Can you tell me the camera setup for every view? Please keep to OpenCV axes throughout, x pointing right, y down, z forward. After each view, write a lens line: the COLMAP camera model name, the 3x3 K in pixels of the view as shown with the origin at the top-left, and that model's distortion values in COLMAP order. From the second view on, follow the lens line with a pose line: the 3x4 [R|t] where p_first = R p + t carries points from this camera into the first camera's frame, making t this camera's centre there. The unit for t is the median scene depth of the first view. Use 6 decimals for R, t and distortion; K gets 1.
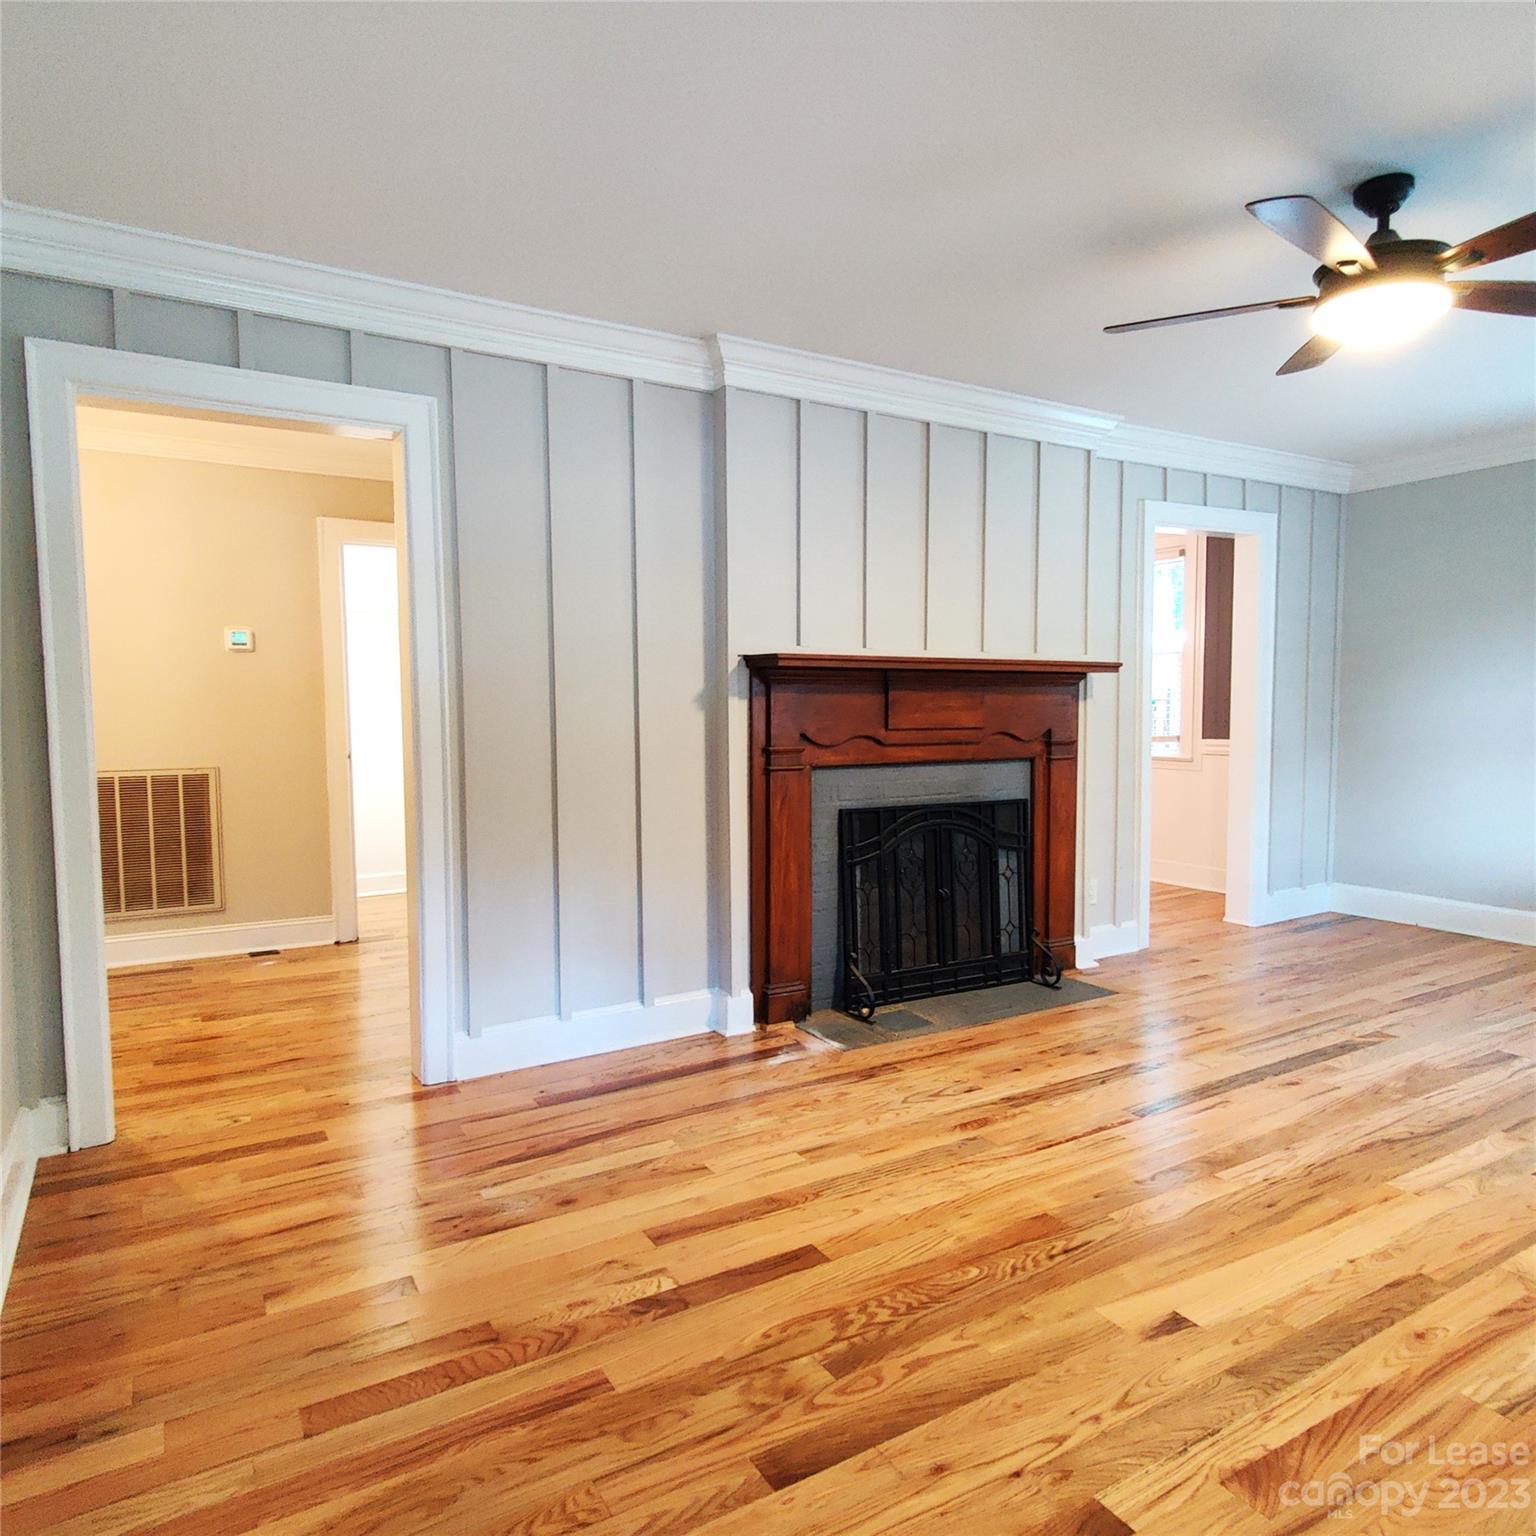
lens RADIAL K [[1003.6, 0, 769.0], [0, 1003.6, 771.8], [0, 0, 1]] dist [0.008681, -0.008835]
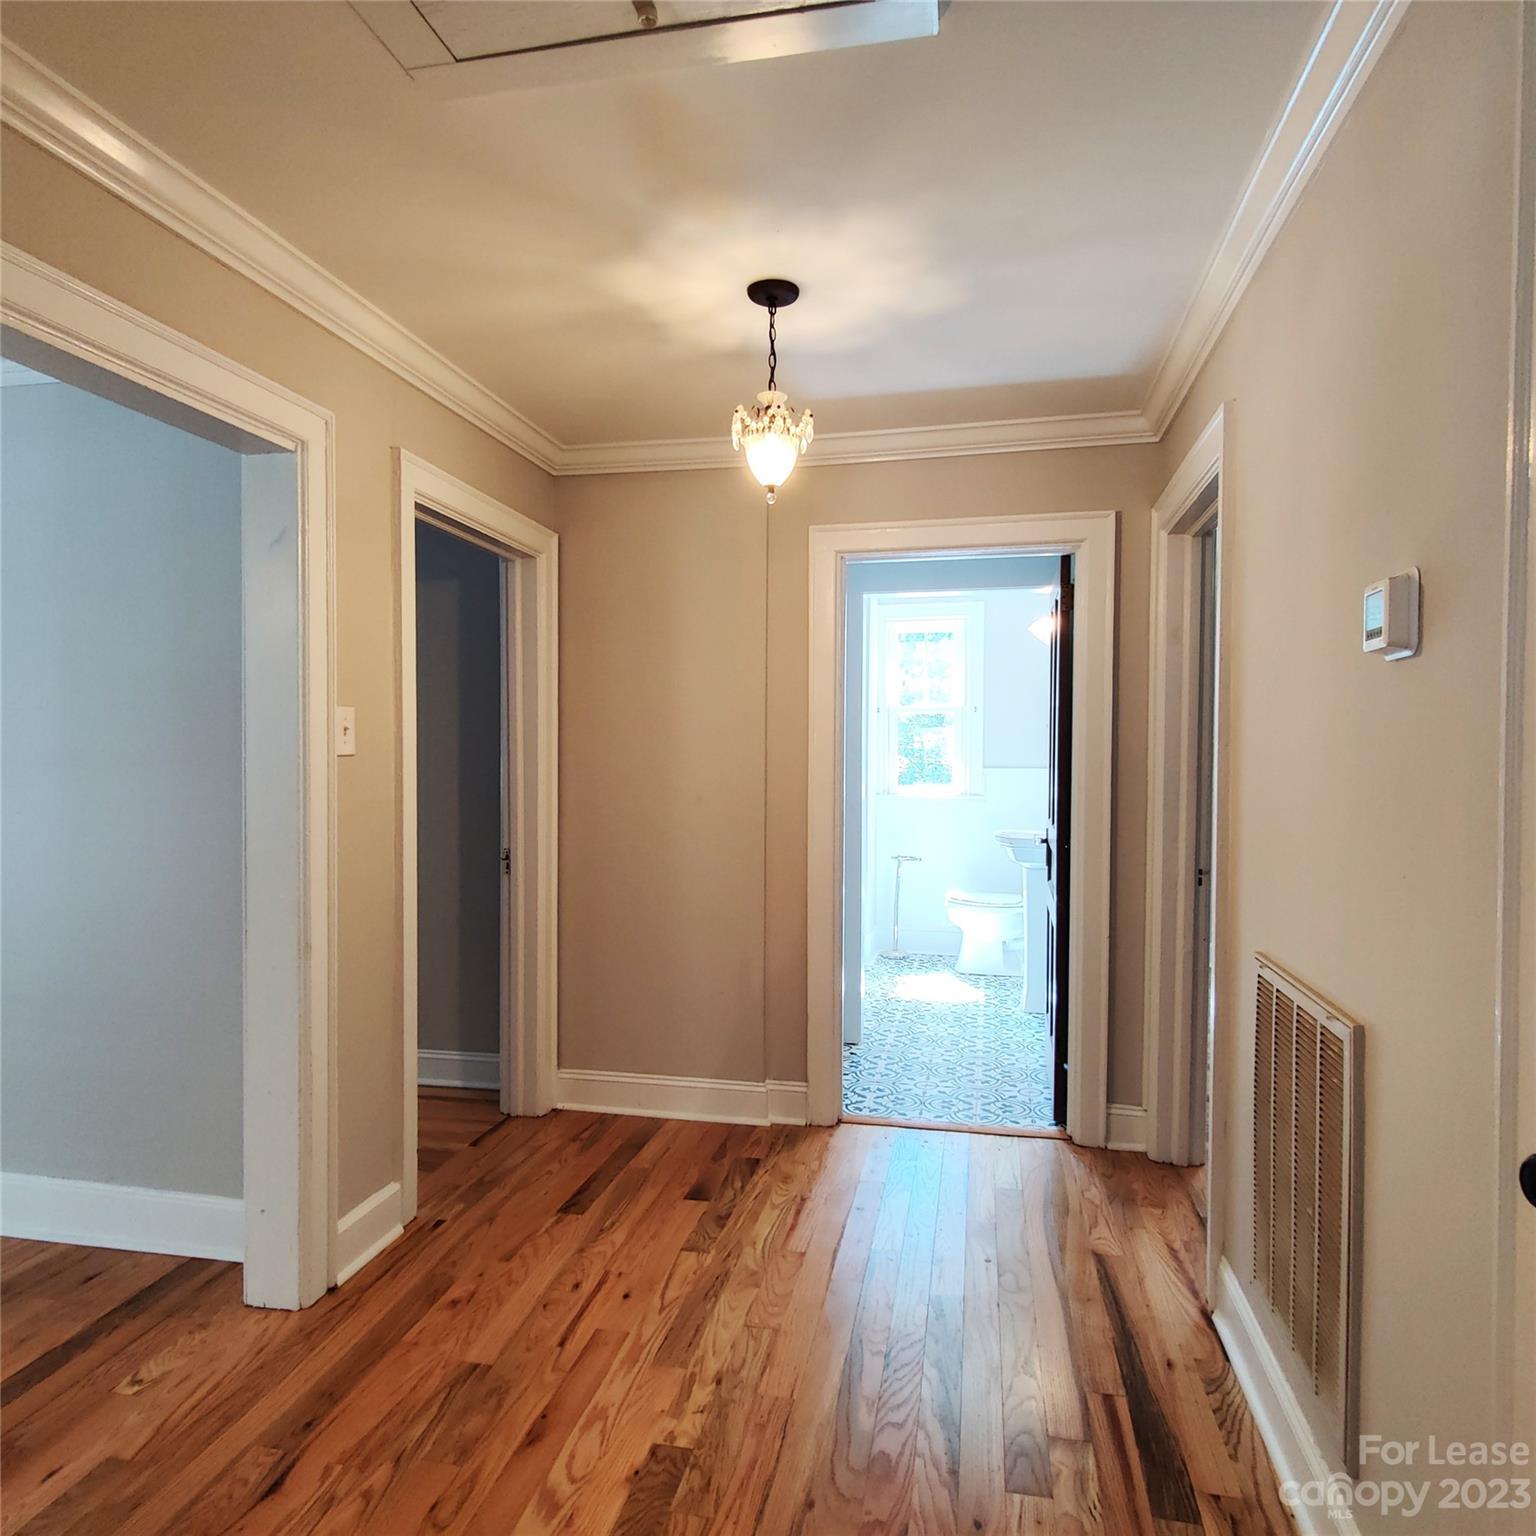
lens RADIAL K [[1003.6, 0, 769.0], [0, 1003.6, 771.8], [0, 0, 1]] dist [0.008681, -0.008835]
pose [[-0.679528, 0.018044, -0.733427, -0.245149], [-0.047882, 0.996475, 0.068878, -0.128380], [0.732085, 0.081923, -0.676269, 1.392454]]
